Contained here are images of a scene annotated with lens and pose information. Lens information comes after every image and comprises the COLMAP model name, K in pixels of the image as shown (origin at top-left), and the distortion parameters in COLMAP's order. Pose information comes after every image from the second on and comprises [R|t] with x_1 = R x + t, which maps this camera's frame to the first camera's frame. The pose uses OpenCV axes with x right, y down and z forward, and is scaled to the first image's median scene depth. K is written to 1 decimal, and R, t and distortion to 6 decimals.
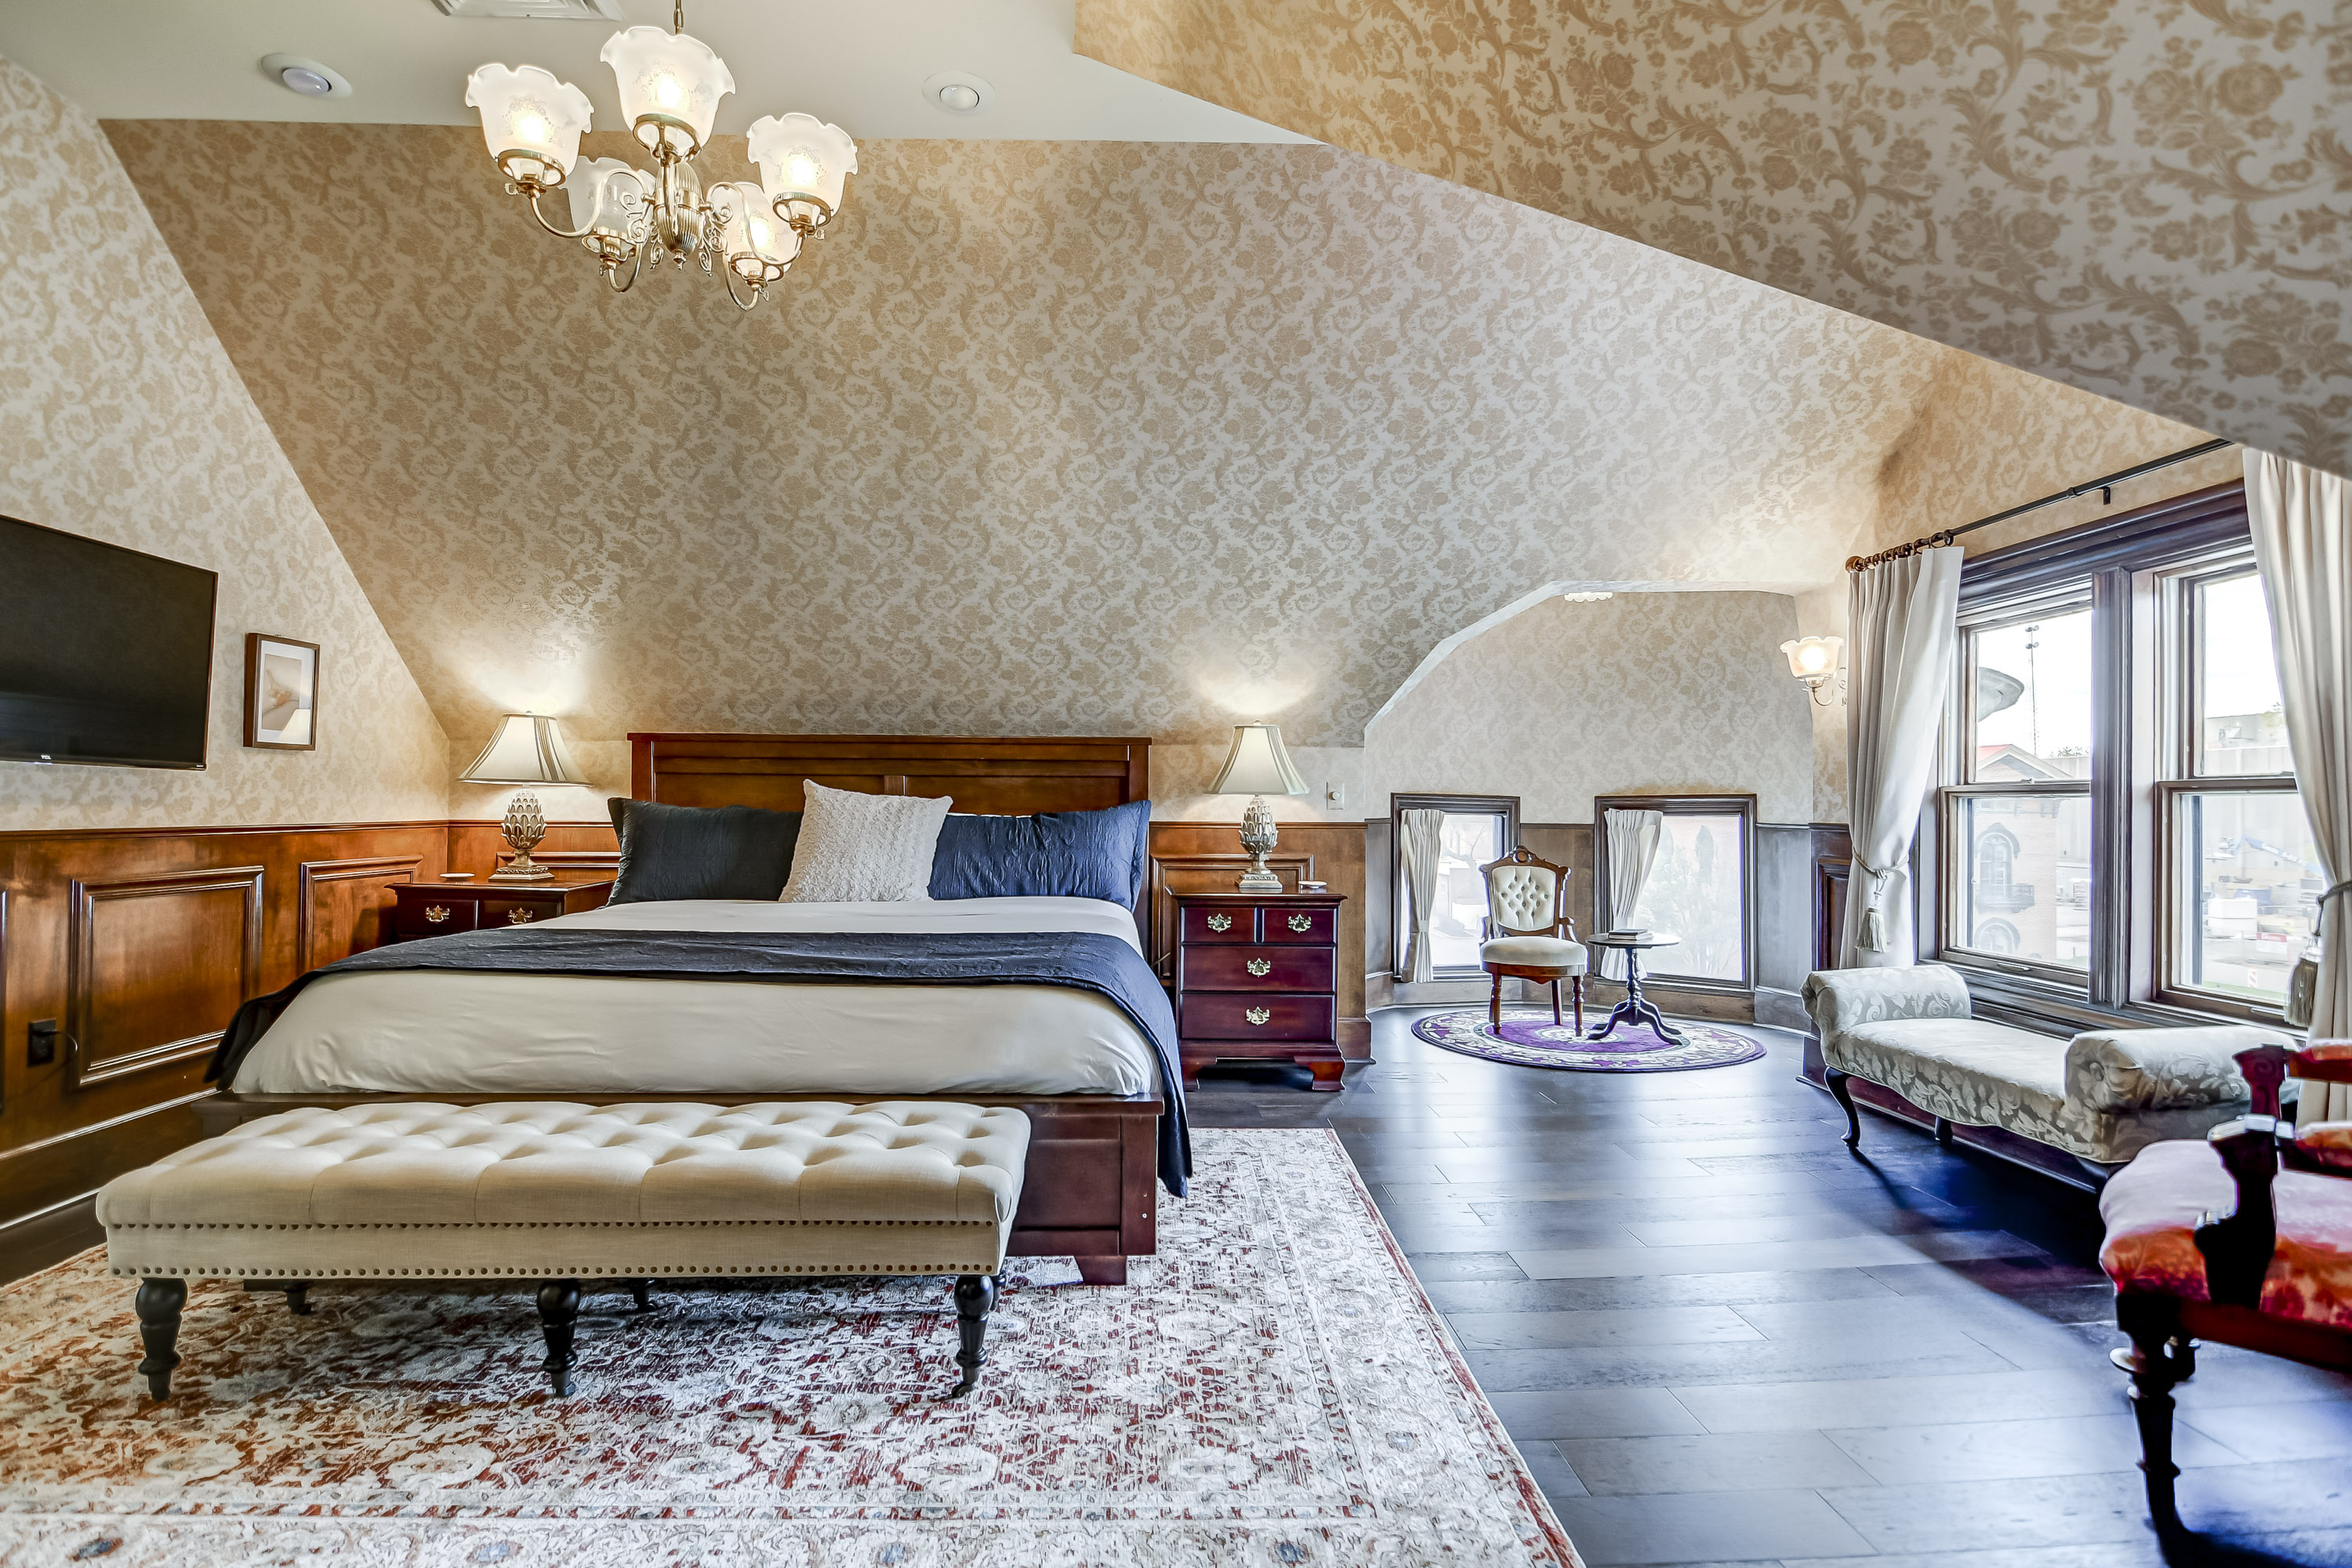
lens RADIAL K [[1175.4, 0, 1143.2], [0, 1175.4, 784.8], [0, 0, 1]] dist [0.005831, -0.006686]
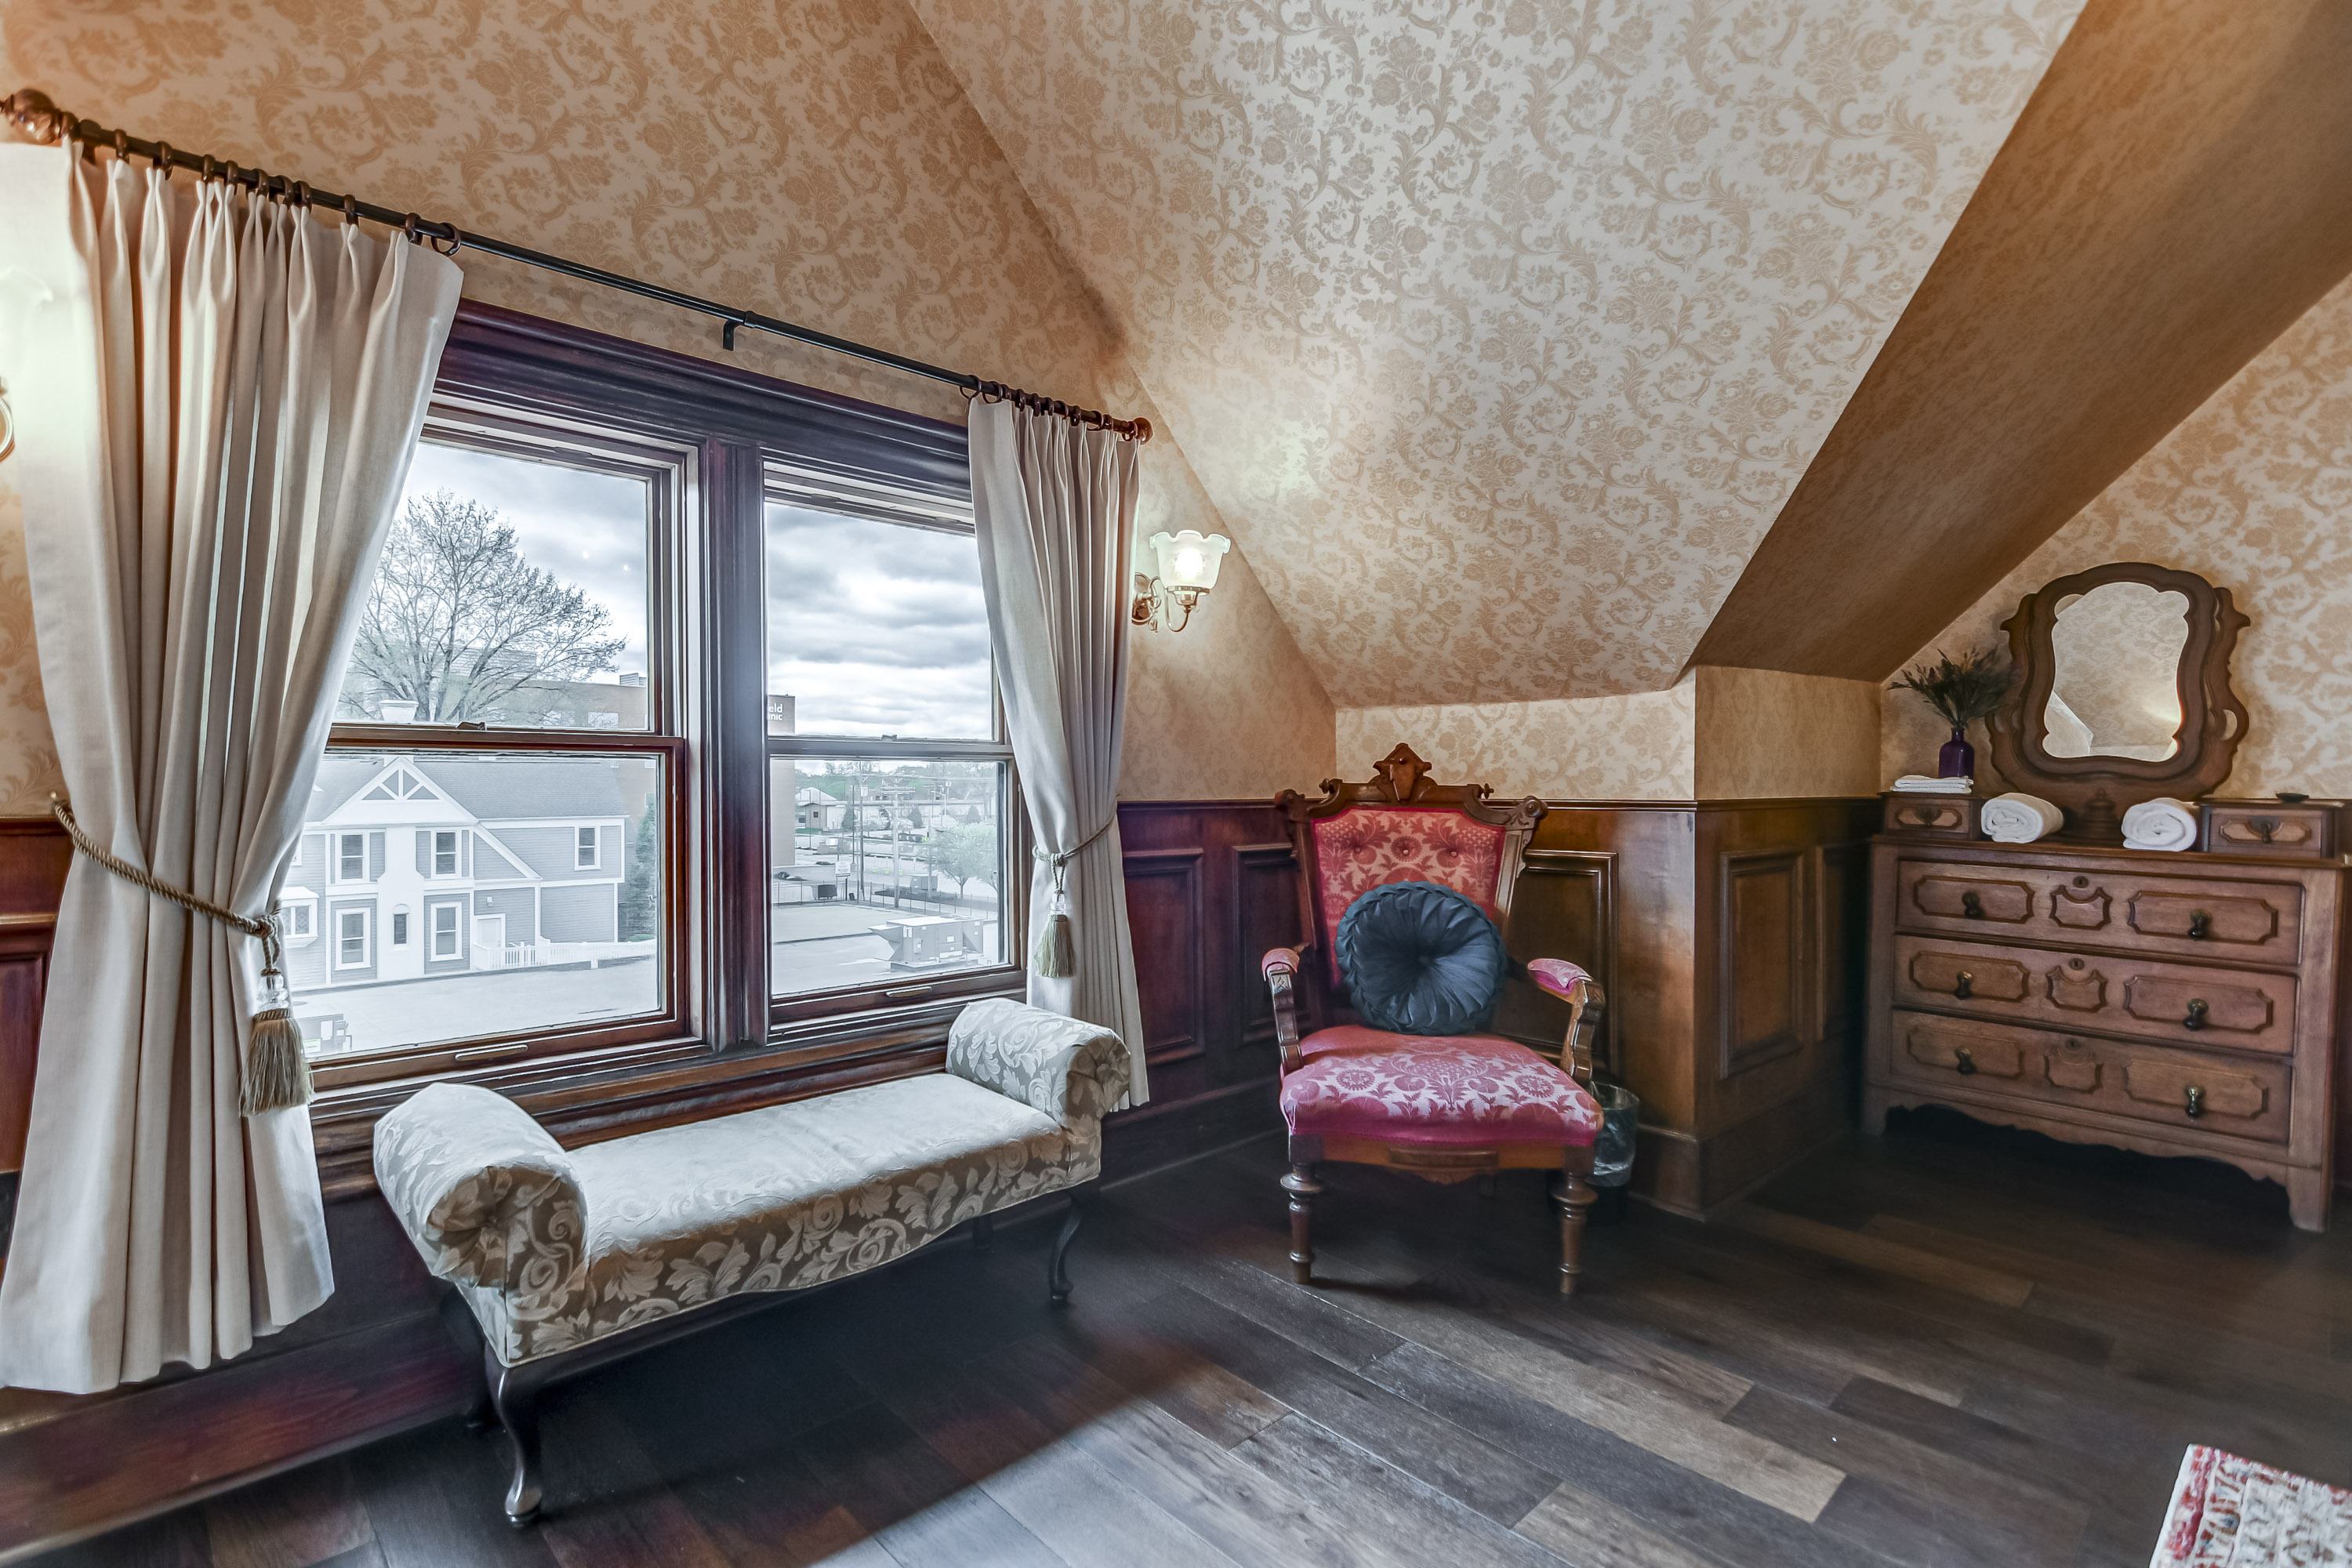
lens RADIAL K [[1072.5, 0, 1173.8], [0, 1072.5, 805.5], [0, 0, 1]] dist [-0.000849, -0.000095]
pose [[-0.661193, -0.007009, 0.750183, 0.129253], [-0.010404, 0.999946, 0.000173, 0.031223], [-0.750144, -0.007691, -0.661230, 1.058172]]
